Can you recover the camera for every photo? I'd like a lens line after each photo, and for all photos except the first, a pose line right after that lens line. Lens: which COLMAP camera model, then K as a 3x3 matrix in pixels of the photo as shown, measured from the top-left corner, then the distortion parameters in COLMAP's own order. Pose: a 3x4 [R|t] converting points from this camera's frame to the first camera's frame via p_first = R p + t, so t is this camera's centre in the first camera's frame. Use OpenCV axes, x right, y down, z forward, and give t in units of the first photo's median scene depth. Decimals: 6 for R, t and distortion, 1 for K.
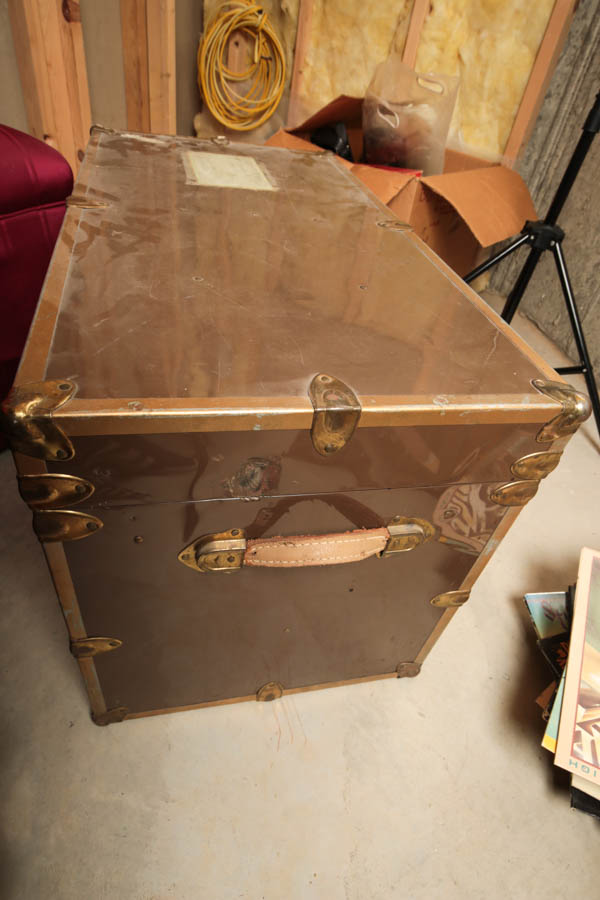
lens RADIAL K [[531.4, 0, 300.0], [0, 531.4, 450.0], [0, 0, 1]] dist [0.000309, 0.000000]
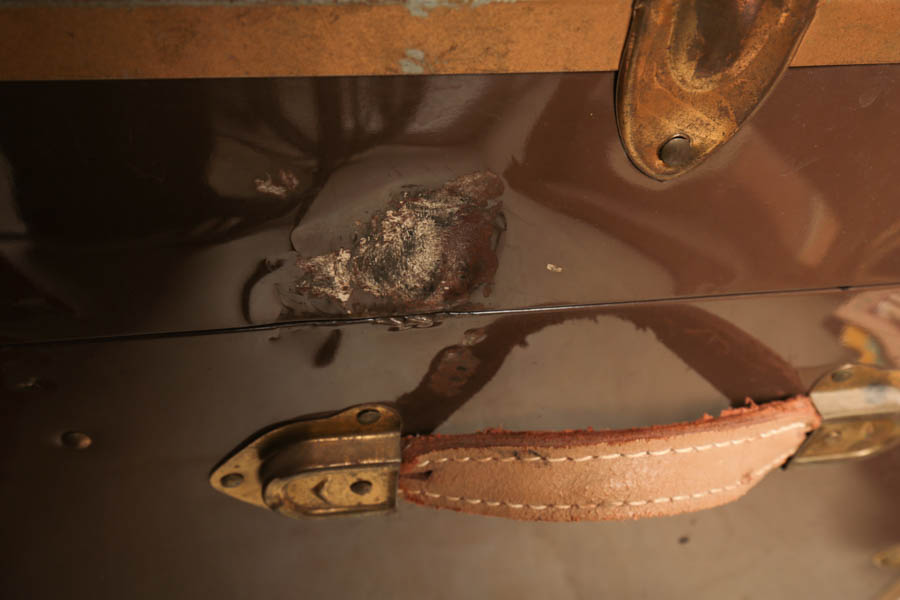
lens RADIAL K [[831.2, 0, 450.0], [0, 831.2, 300.0], [0, 0, 1]] dist [-0.002472, 0.078346]
pose [[0.994971, 0.003451, -0.100108, -0.017069], [0.007589, 0.993937, 0.109690, 0.023754], [0.099880, -0.109898, 0.988912, 0.480441]]
